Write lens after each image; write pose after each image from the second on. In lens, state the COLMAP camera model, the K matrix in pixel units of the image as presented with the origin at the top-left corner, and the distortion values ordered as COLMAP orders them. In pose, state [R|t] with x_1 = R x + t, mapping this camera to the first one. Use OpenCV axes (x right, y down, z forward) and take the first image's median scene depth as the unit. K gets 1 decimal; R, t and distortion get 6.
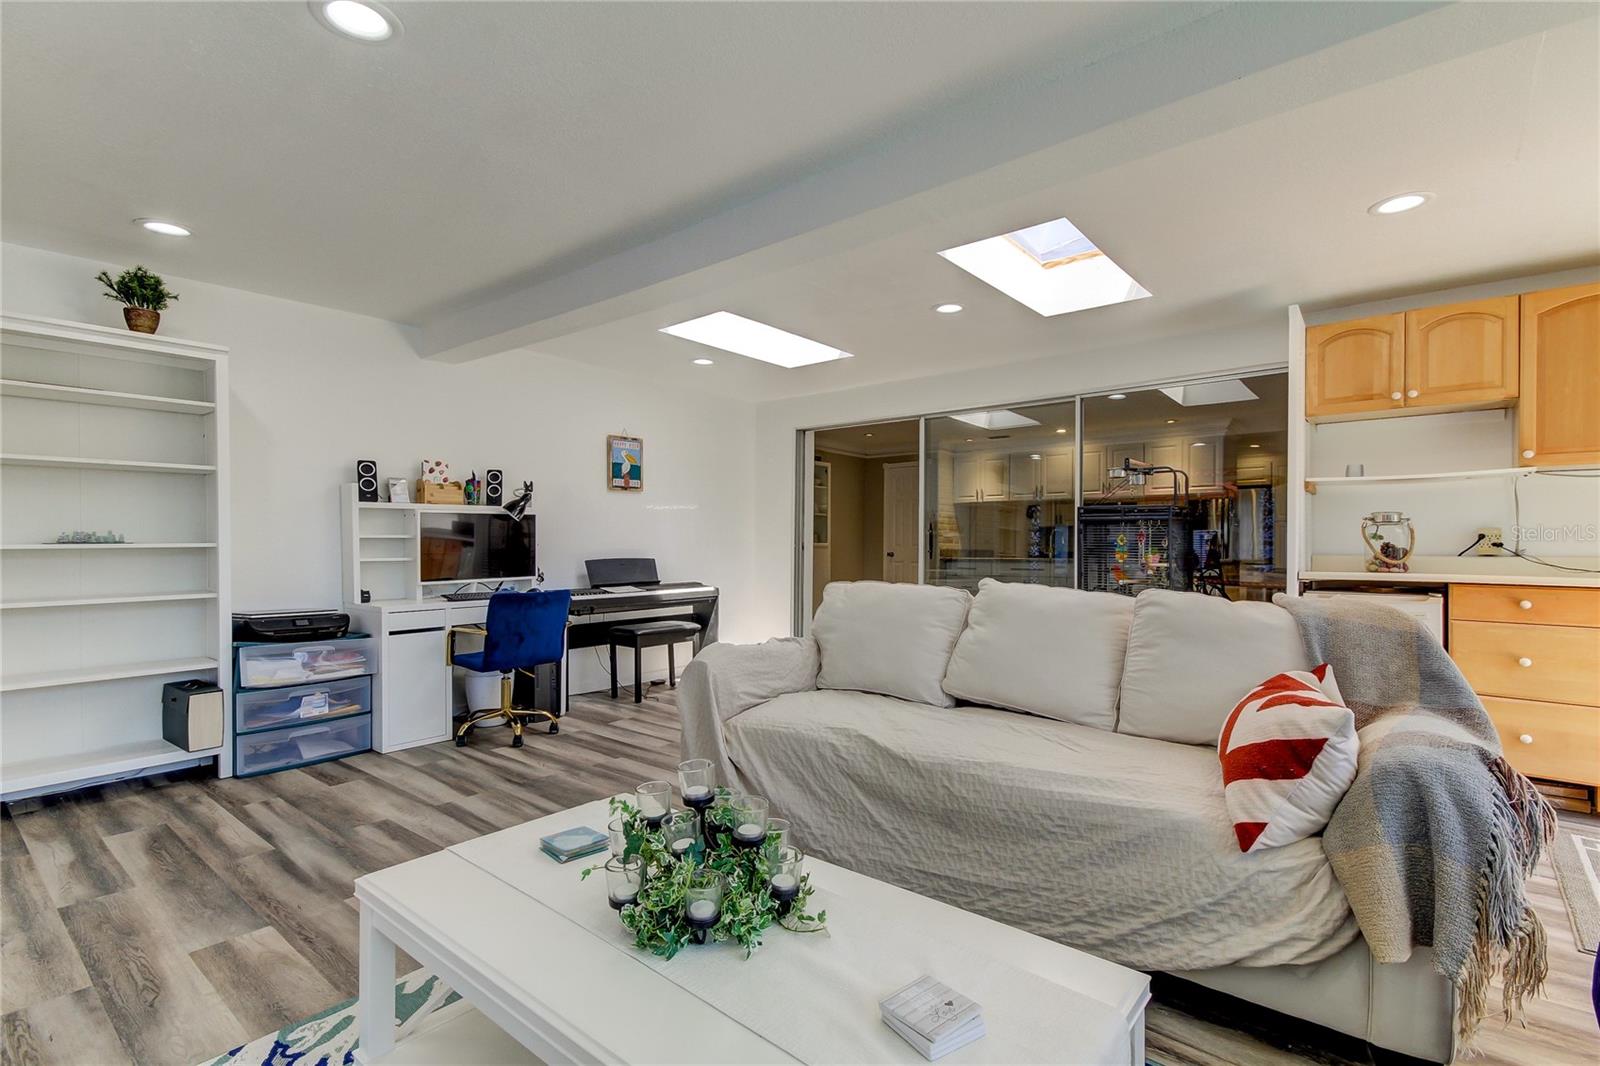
lens RADIAL K [[748.2, 0, 808.0], [0, 748.2, 551.4], [0, 0, 1]] dist [0.010639, -0.000059]
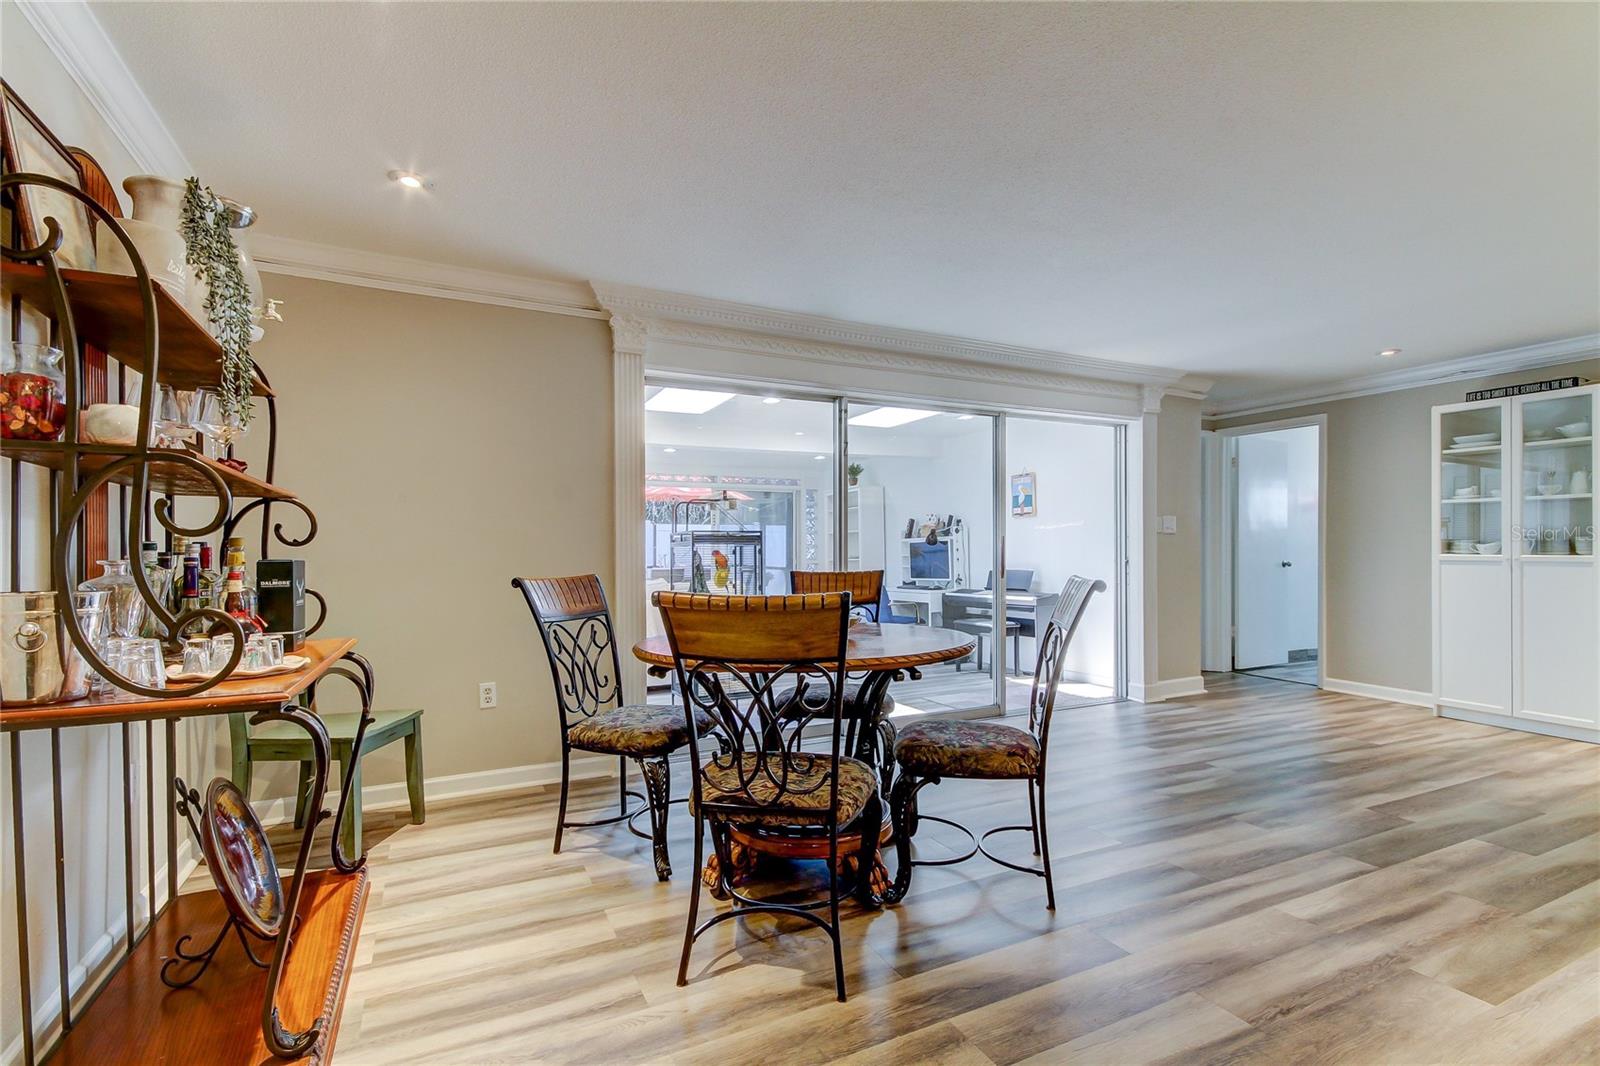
lens RADIAL K [[748.2, 0, 808.0], [0, 748.2, 551.4], [0, 0, 1]] dist [0.010639, -0.000059]
pose [[-0.404216, -0.008566, -0.914624, 1.230245], [-0.006140, 0.999959, -0.006652, -0.013788], [0.914643, 0.002927, -0.404252, 1.380683]]
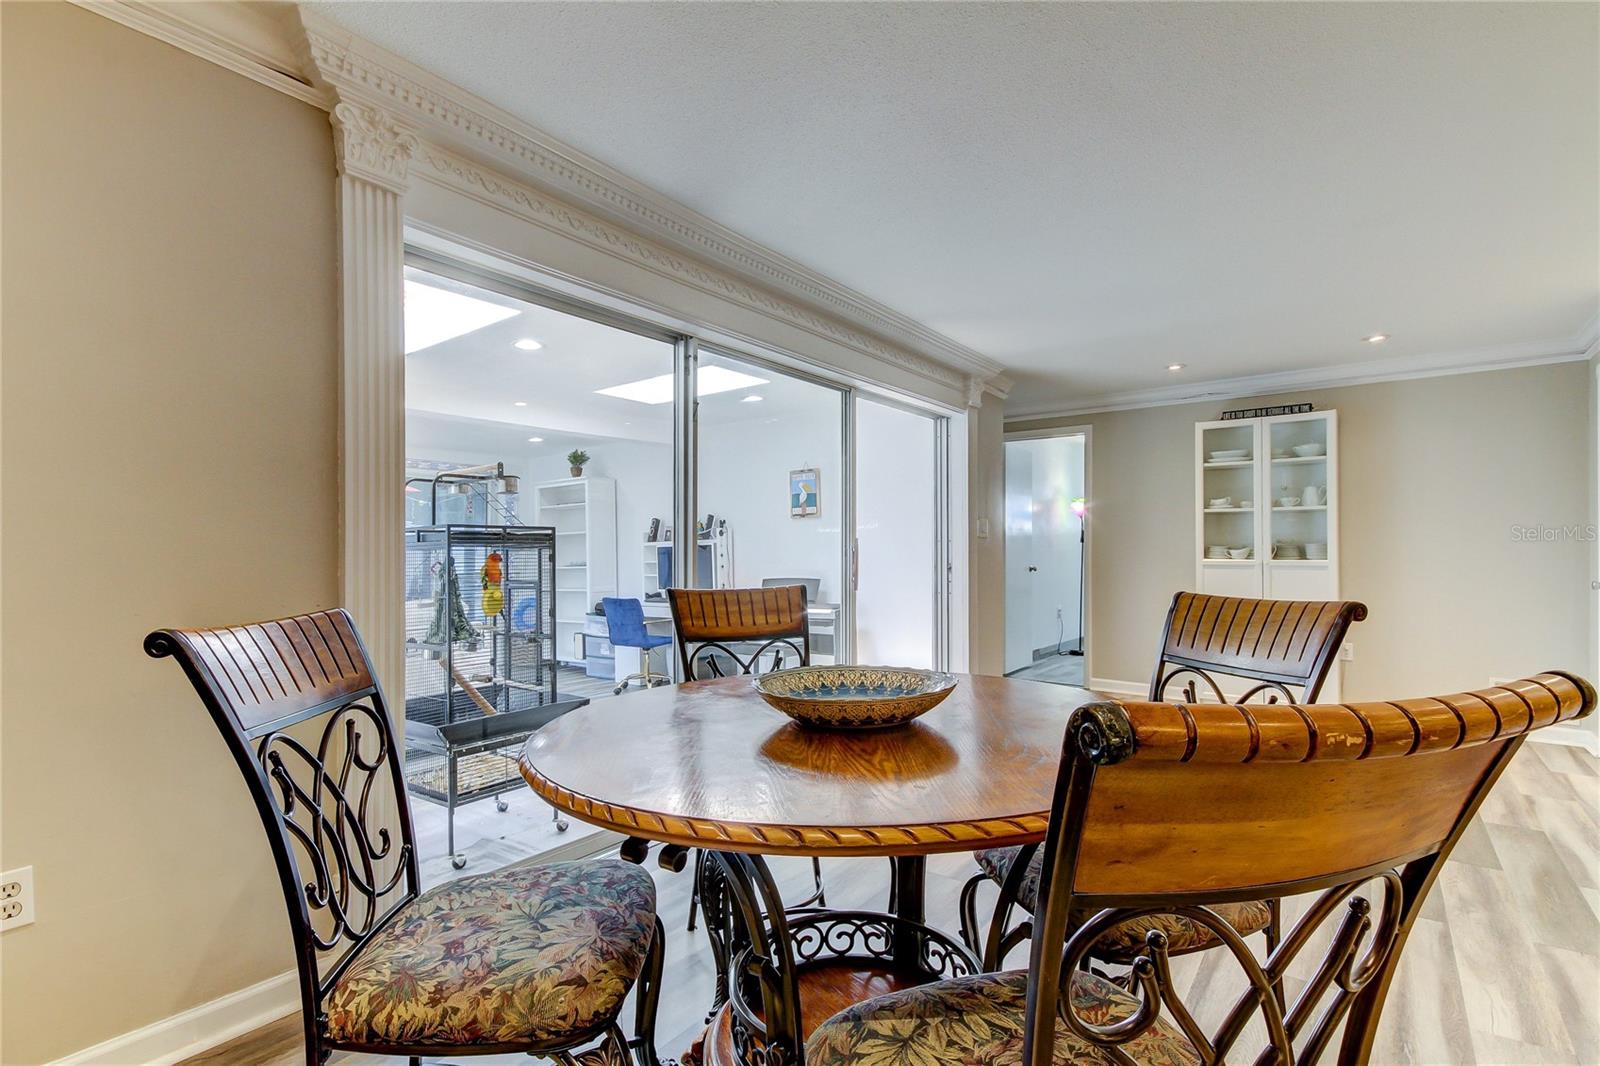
lens RADIAL K [[748.2, 0, 808.0], [0, 748.2, 551.4], [0, 0, 1]] dist [0.010639, -0.000059]
pose [[0.048120, -0.015387, -0.998723, 1.017872], [-0.001124, 0.999880, -0.015459, -0.015797], [0.998841, 0.001866, 0.048096, 1.115239]]
